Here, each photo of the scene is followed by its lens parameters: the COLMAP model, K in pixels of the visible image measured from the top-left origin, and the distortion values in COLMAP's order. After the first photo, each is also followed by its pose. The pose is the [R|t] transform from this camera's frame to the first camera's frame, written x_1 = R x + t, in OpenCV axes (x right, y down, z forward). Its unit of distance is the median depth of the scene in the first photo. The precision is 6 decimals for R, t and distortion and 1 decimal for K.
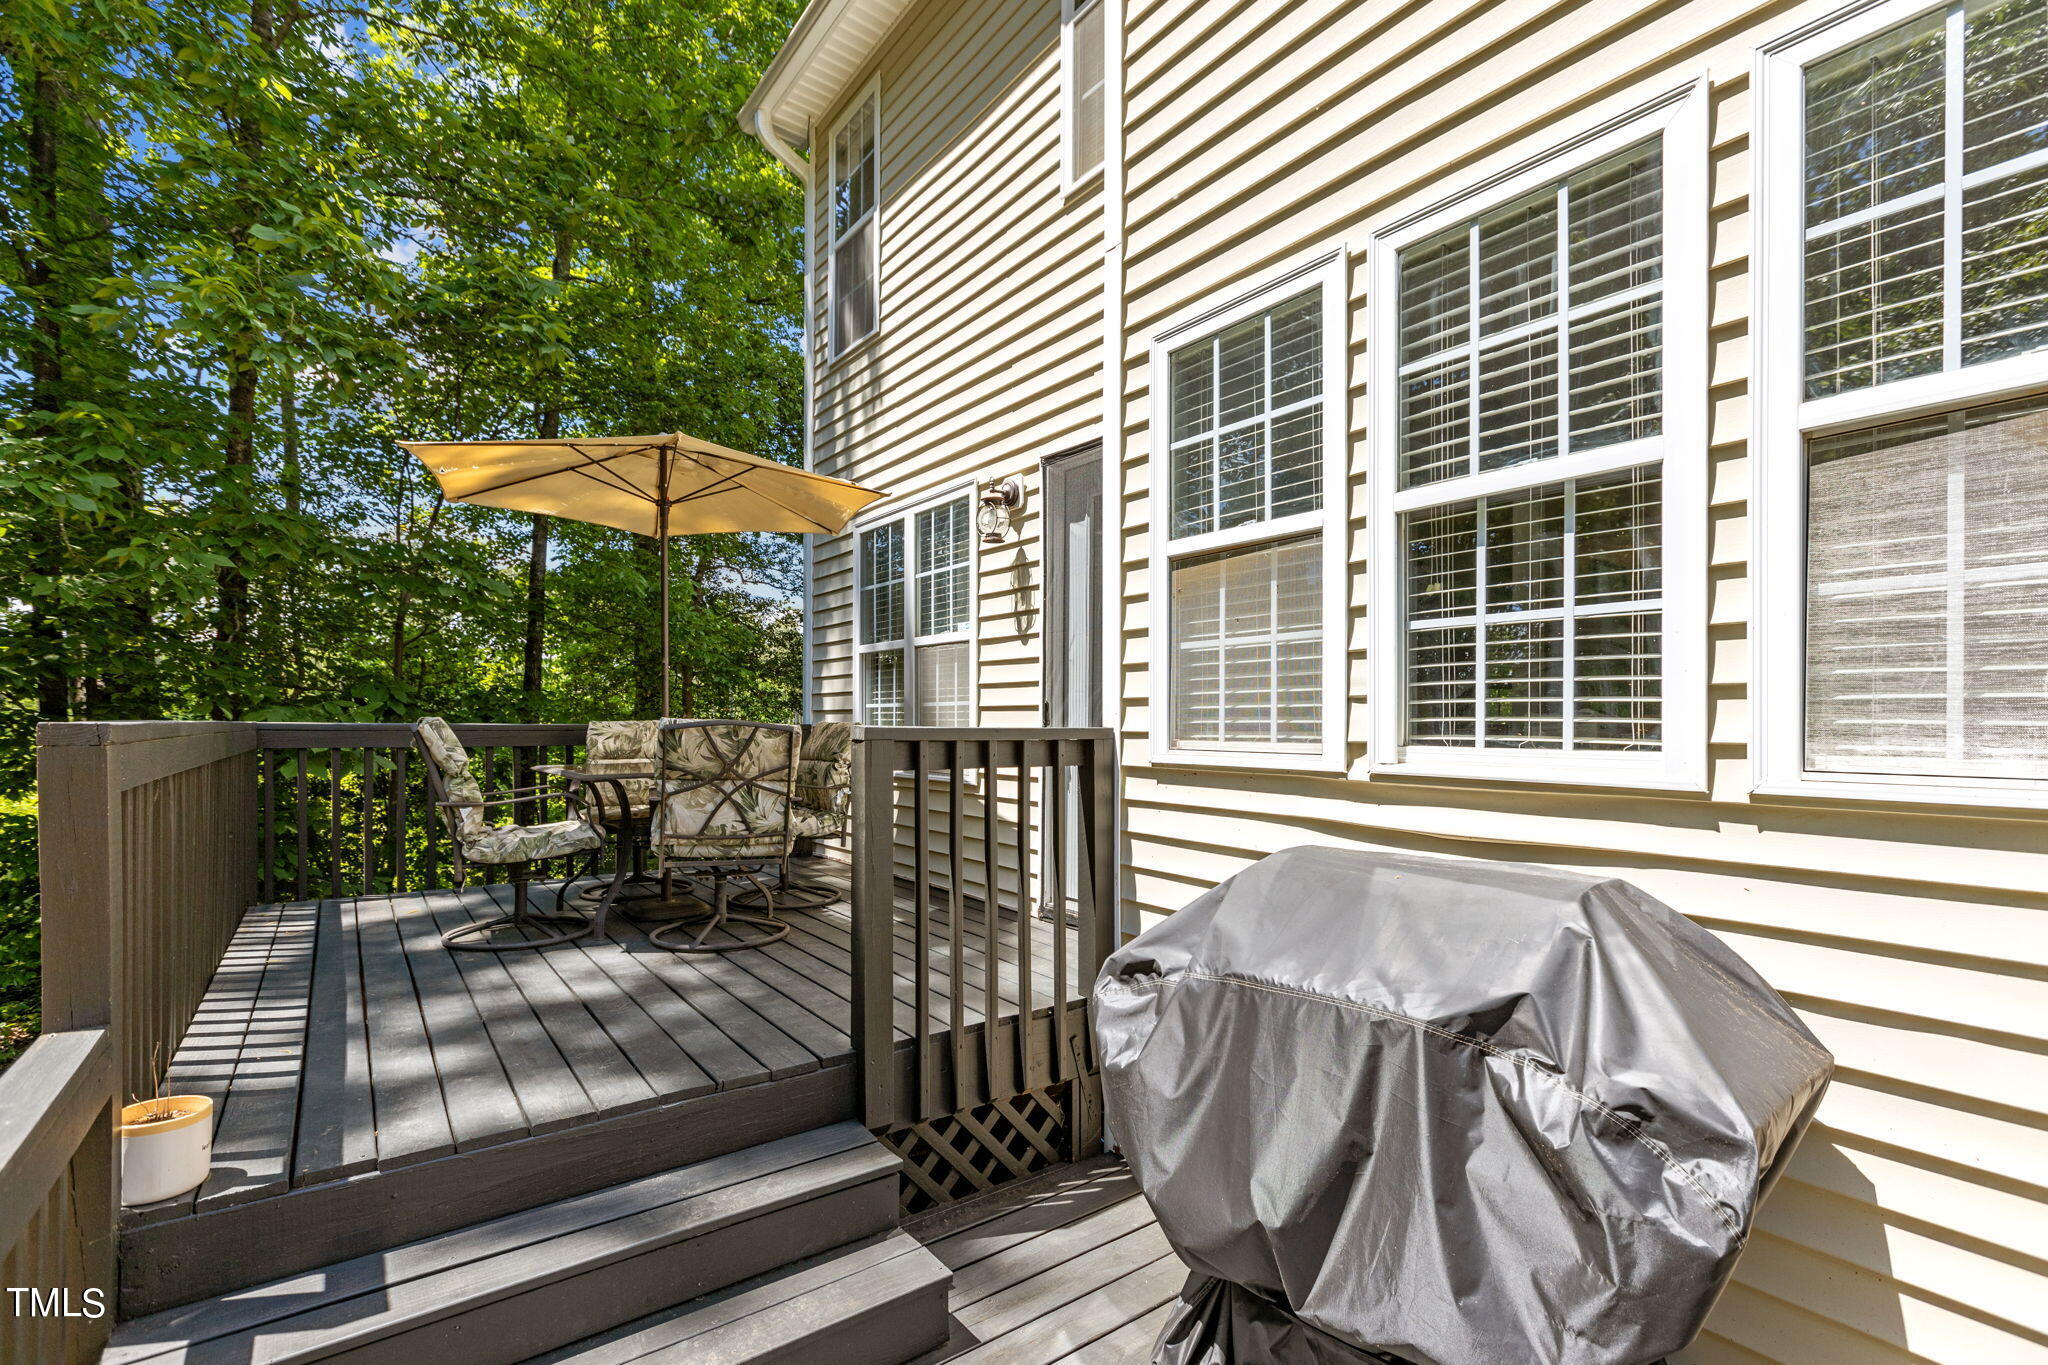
lens RADIAL K [[911.9, 0, 1042.3], [0, 911.9, 728.3], [0, 0, 1]] dist [-0.000688, 0.002180]
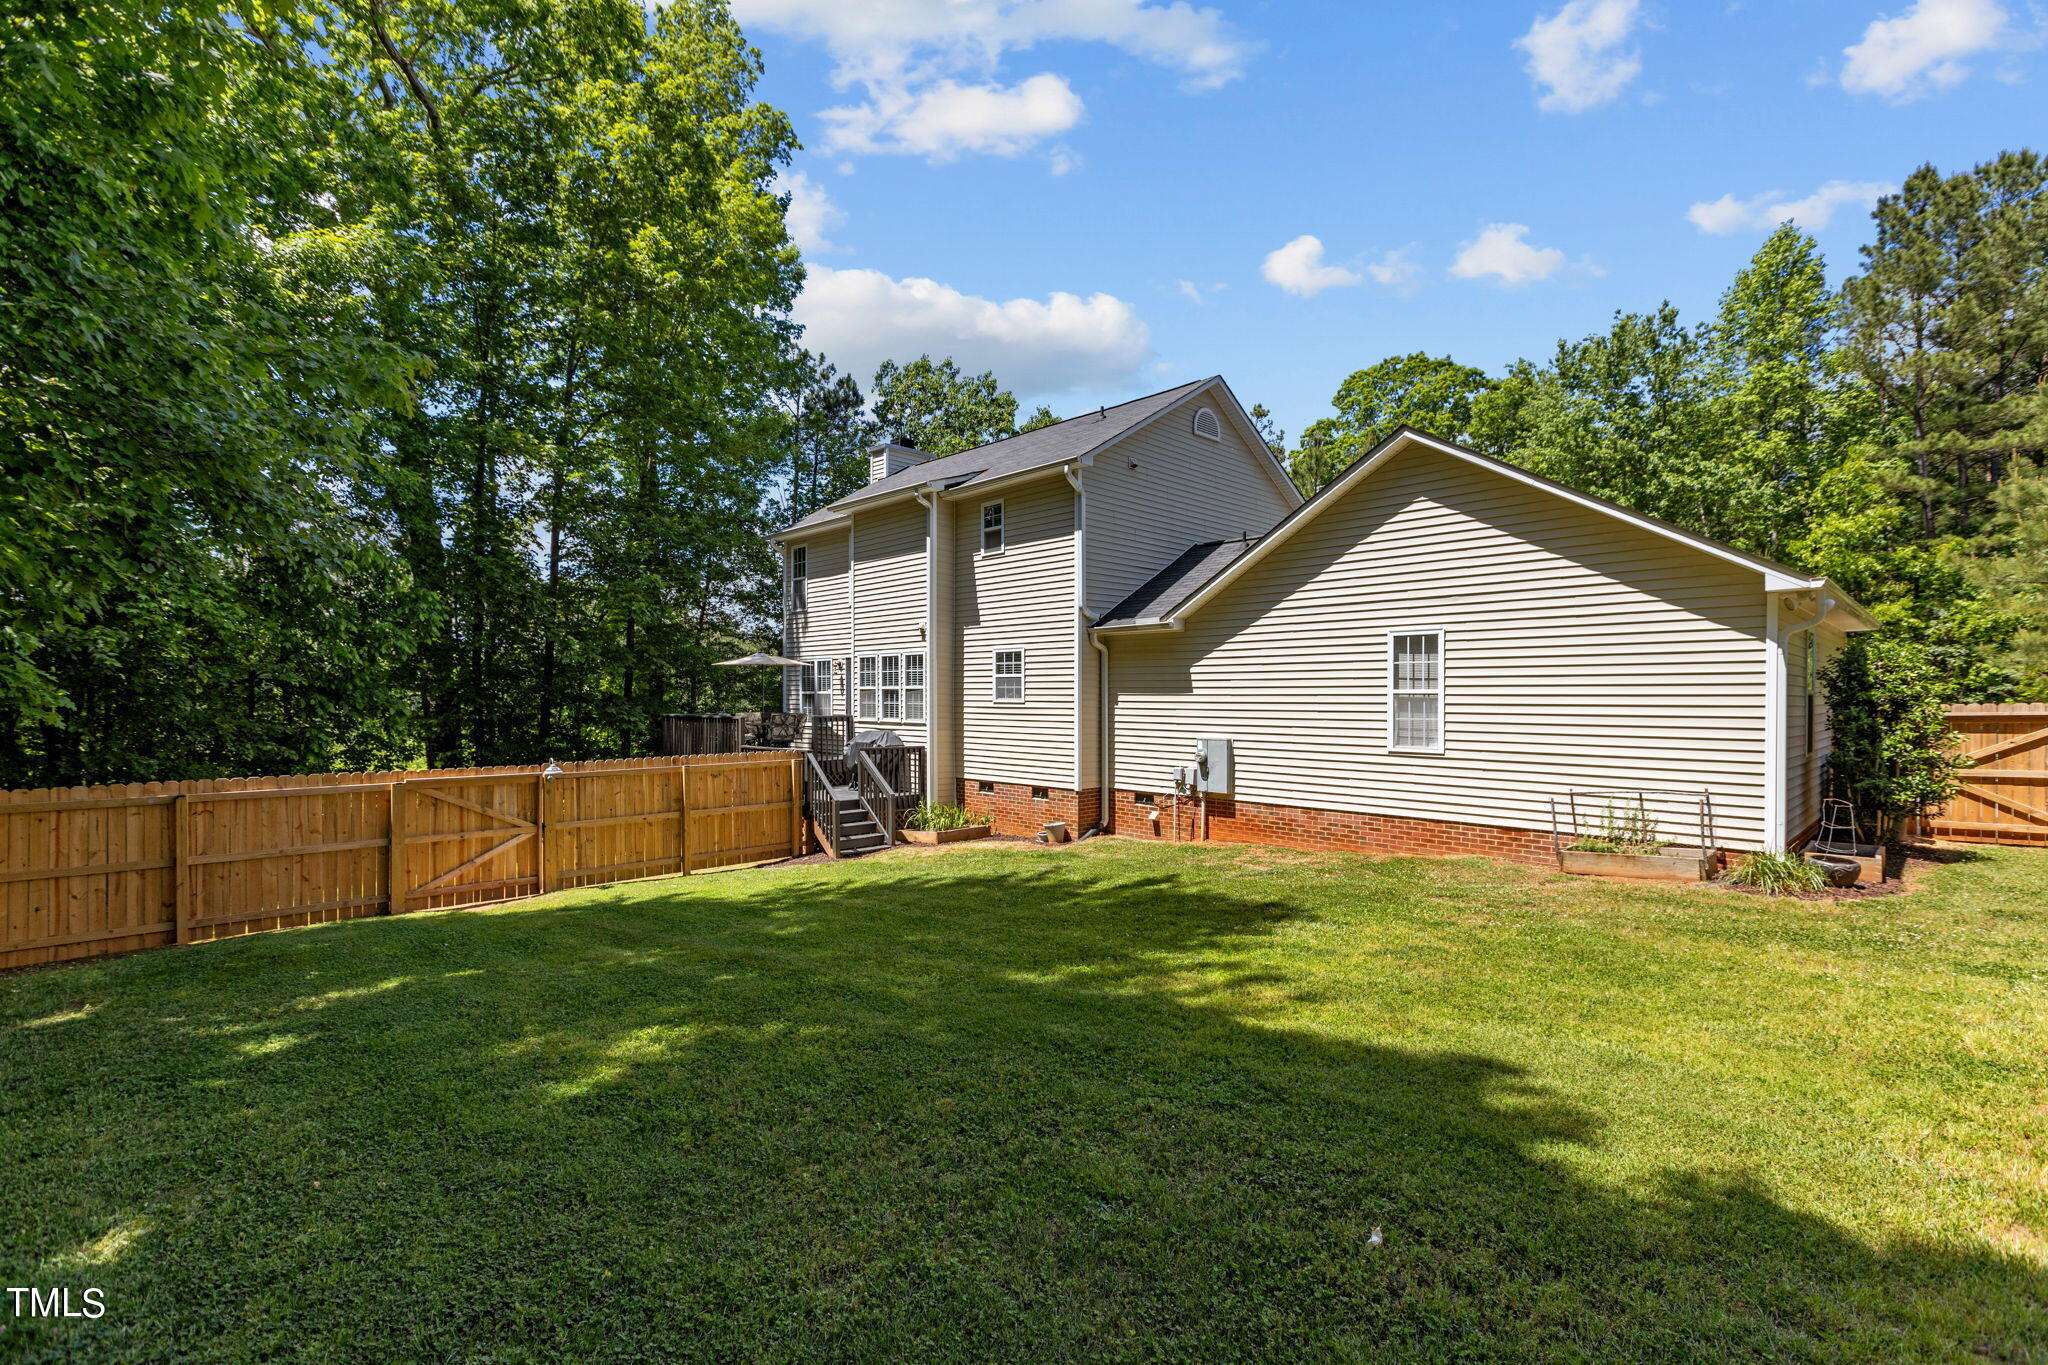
lens RADIAL K [[911.9, 0, 1031.6], [0, 911.9, 696.0], [0, 0, 1]] dist [-0.000688, 0.002180]
pose [[0.993268, -0.006419, 0.115661, 0.387594], [0.006781, 0.999973, -0.002738, -0.071830], [-0.115641, 0.003504, 0.993285, -3.596057]]
